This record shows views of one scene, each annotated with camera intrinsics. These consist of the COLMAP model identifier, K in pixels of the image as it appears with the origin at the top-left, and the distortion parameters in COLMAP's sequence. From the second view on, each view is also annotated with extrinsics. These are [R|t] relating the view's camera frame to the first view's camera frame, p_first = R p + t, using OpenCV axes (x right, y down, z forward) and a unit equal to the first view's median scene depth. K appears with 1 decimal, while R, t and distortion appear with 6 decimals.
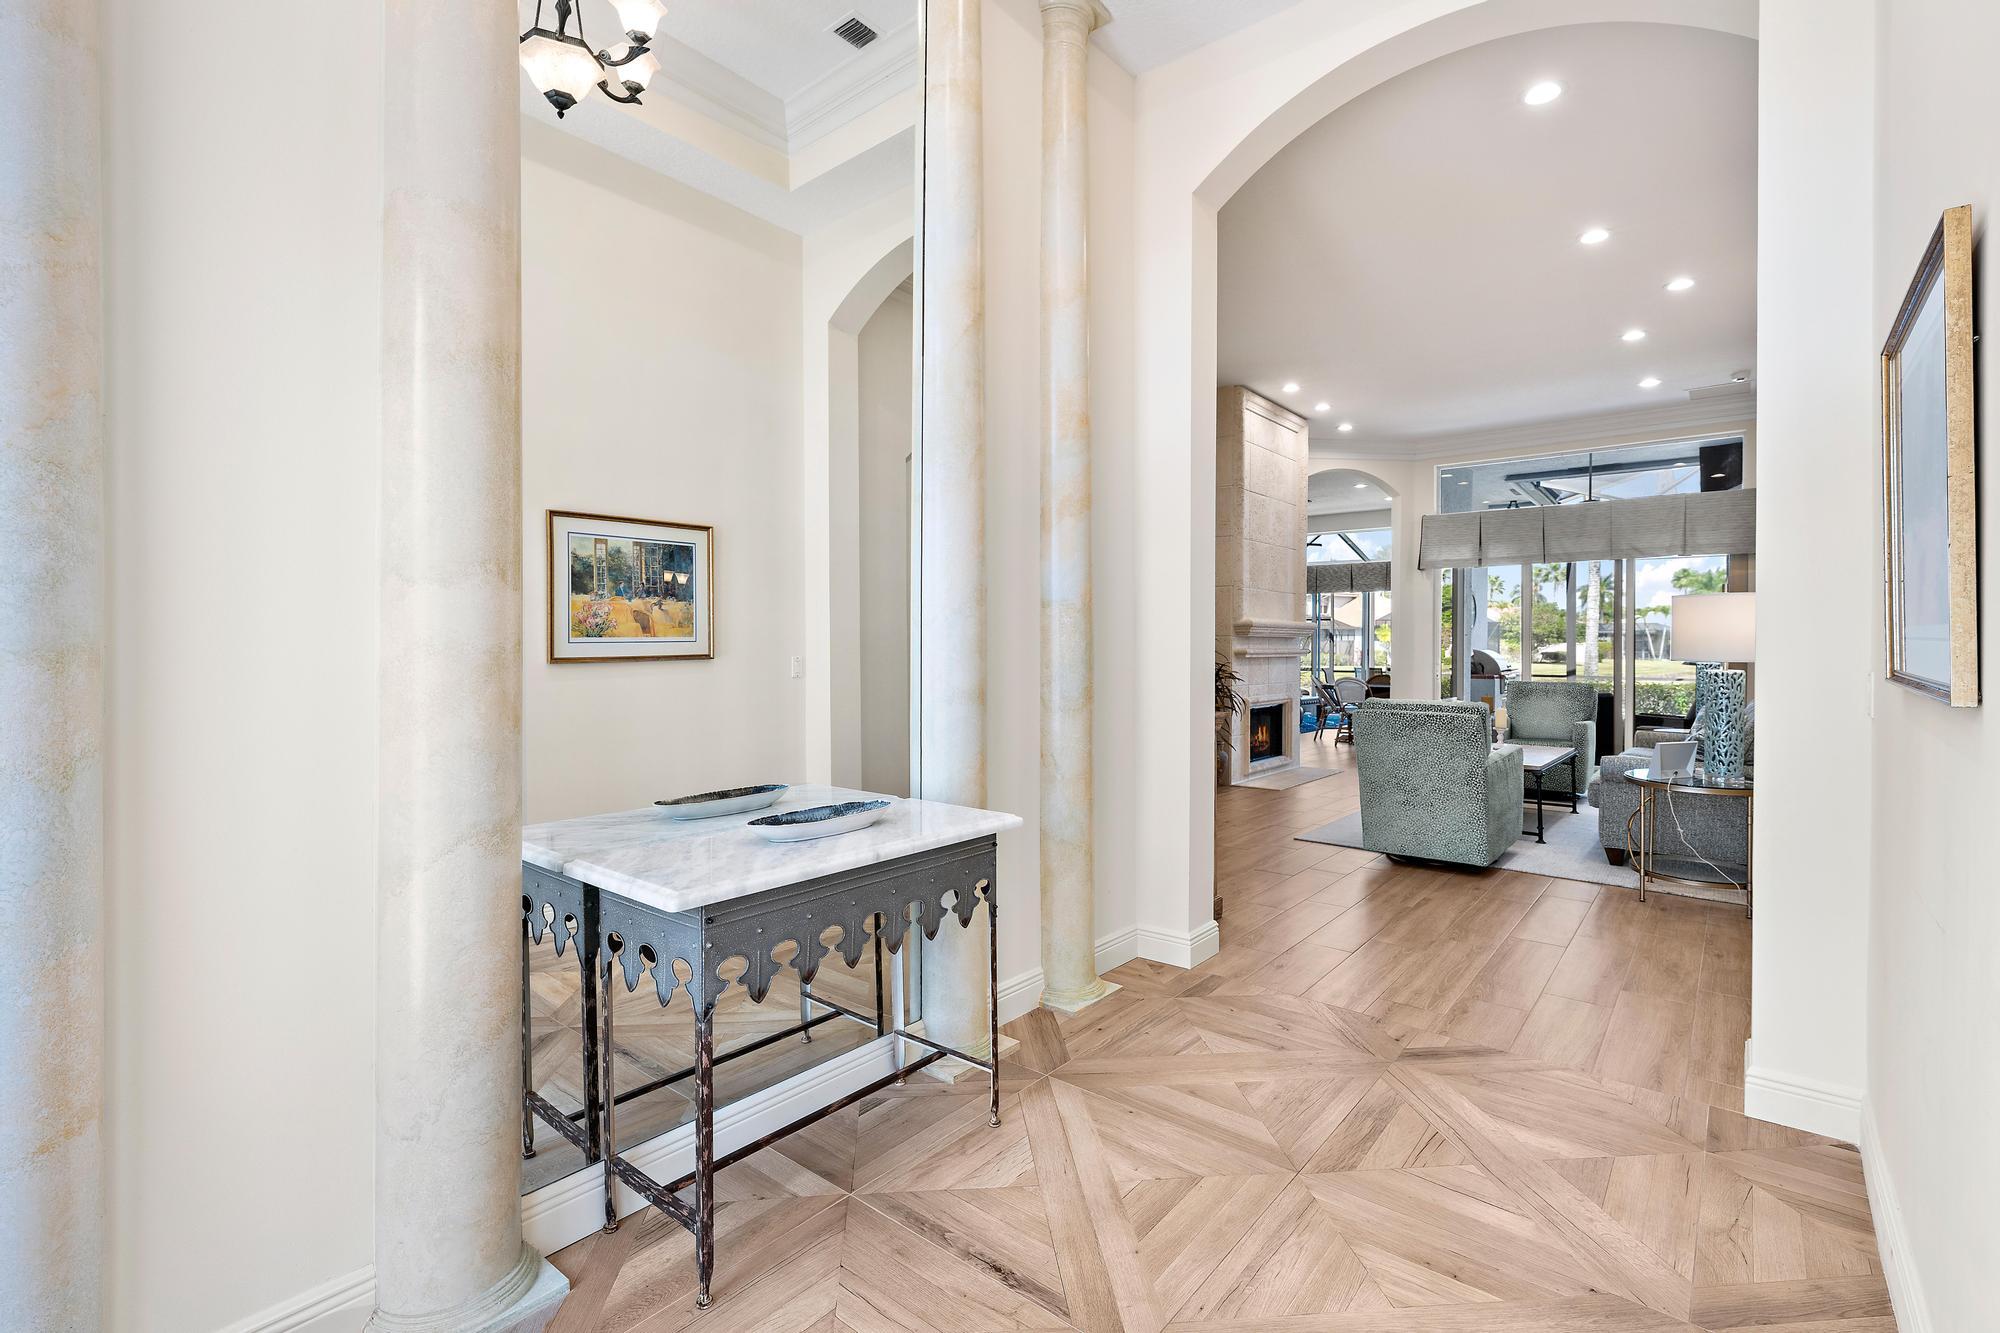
lens RADIAL K [[923.0, 0, 998.0], [0, 923.0, 639.6], [0, 0, 1]] dist [-0.002158, -0.000581]
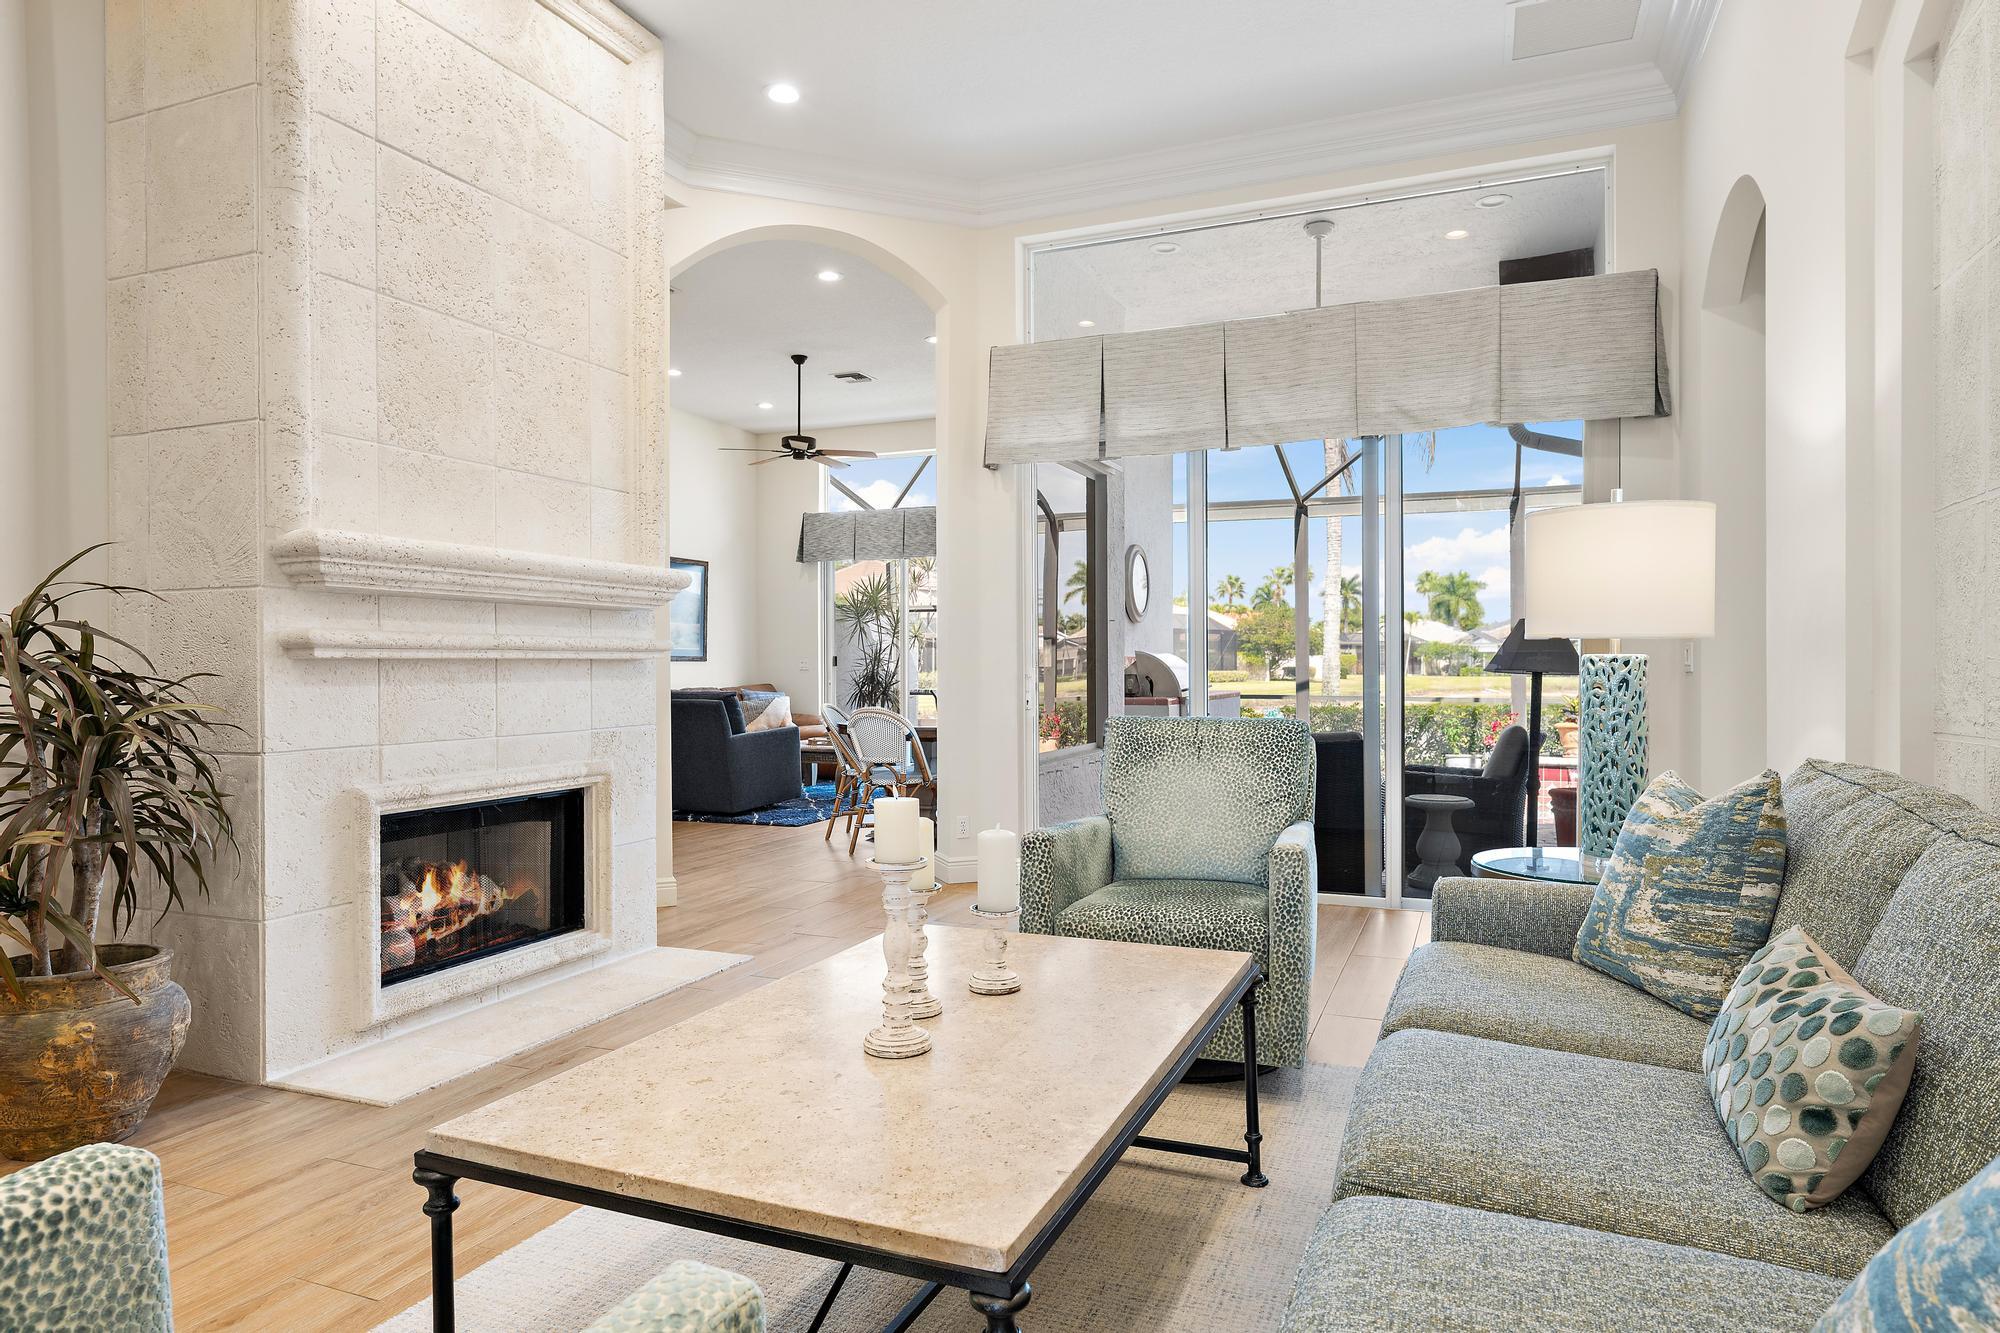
lens RADIAL K [[1208.0, 0, 1005.4], [0, 1208.0, 666.2], [0, 0, 1]] dist [-0.000162, 0.001414]
pose [[0.953953, -0.011160, 0.299748, 0.309063], [0.009348, 0.999928, 0.007477, 0.018086], [-0.299810, -0.004331, 0.953989, 0.466345]]
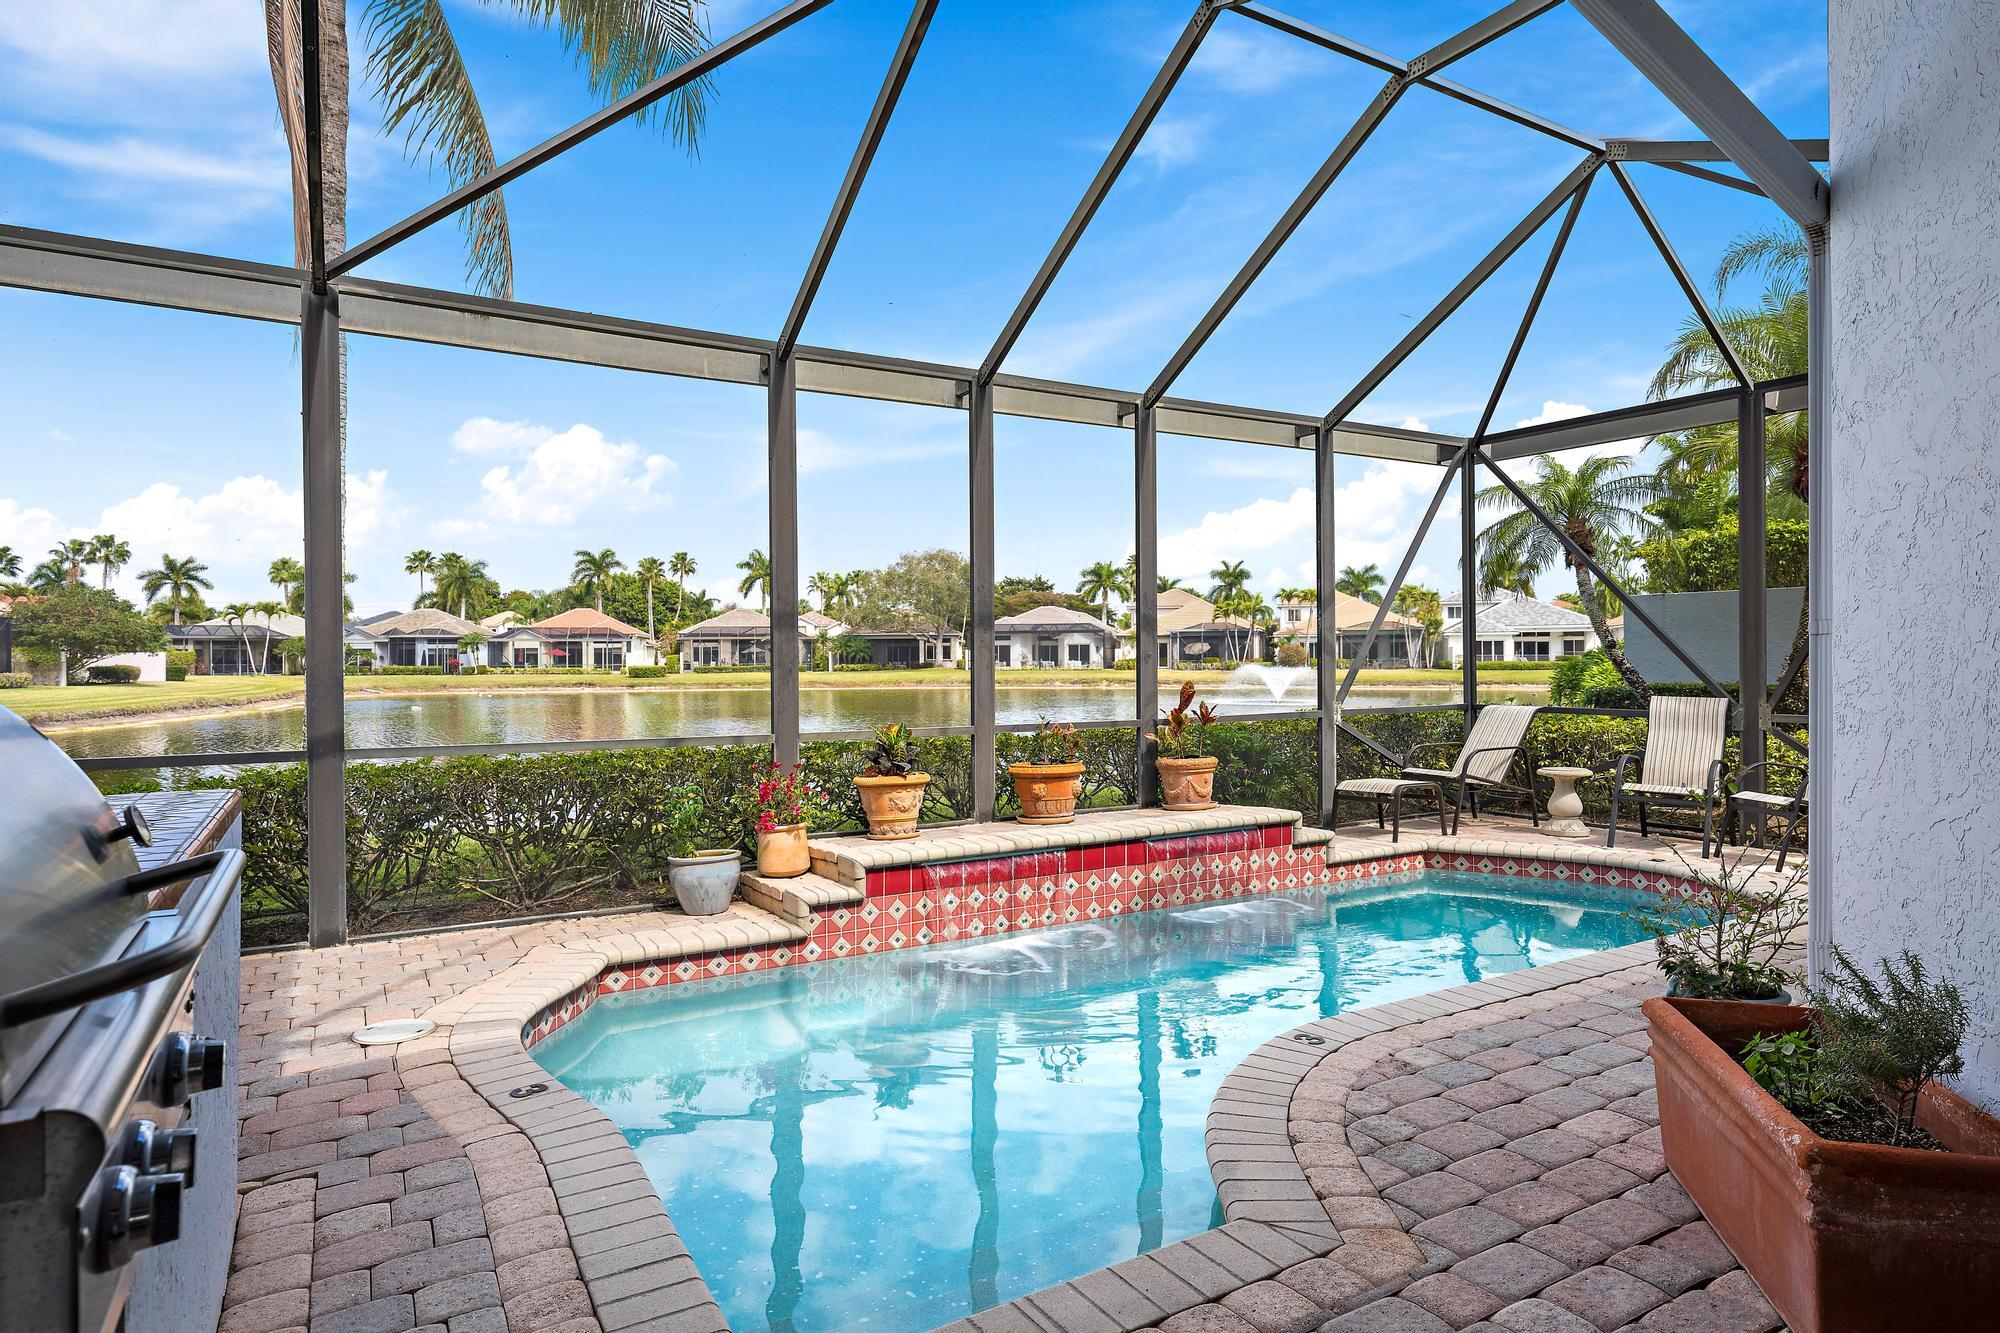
lens RADIAL K [[1128.0, 0, 1007.7], [0, 1128.0, 661.2], [0, 0, 1]] dist [0.000965, -0.003001]
pose [[0.340047, -0.009982, 0.940355, 0.656918], [0.000897, 0.999947, 0.010290, 0.017226], [-0.940408, -0.002656, 0.340038, 1.200262]]
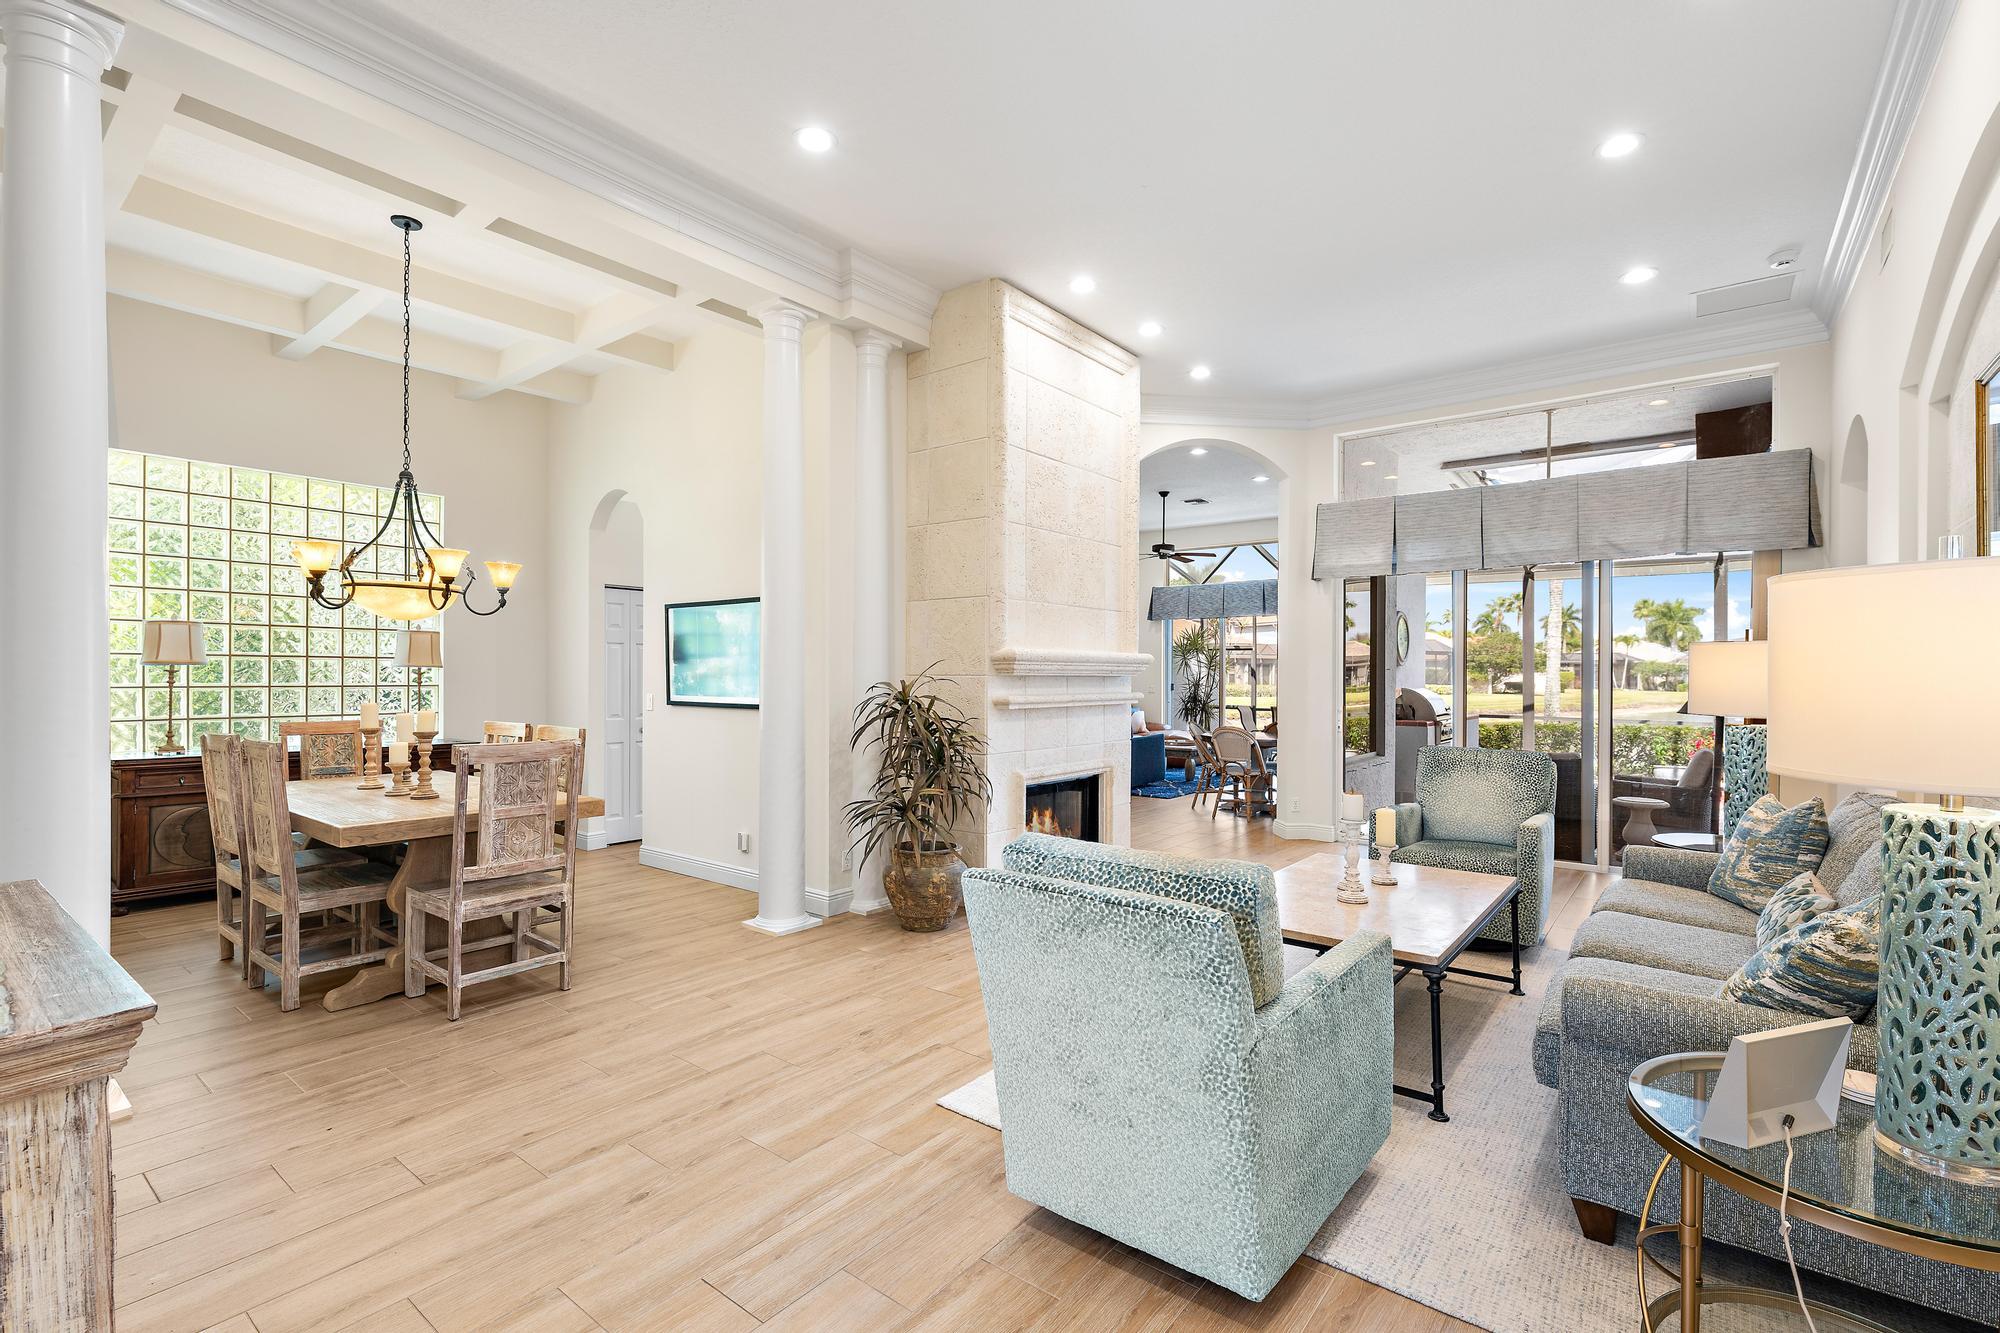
lens RADIAL K [[923.0, 0, 987.8], [0, 923.0, 673.6], [0, 0, 1]] dist [-0.002158, -0.000581]
pose [[0.999775, -0.002138, 0.021100, 0.202588], [0.002055, 0.999990, 0.003939, -0.006520], [-0.021108, -0.003895, 0.999770, 0.309383]]
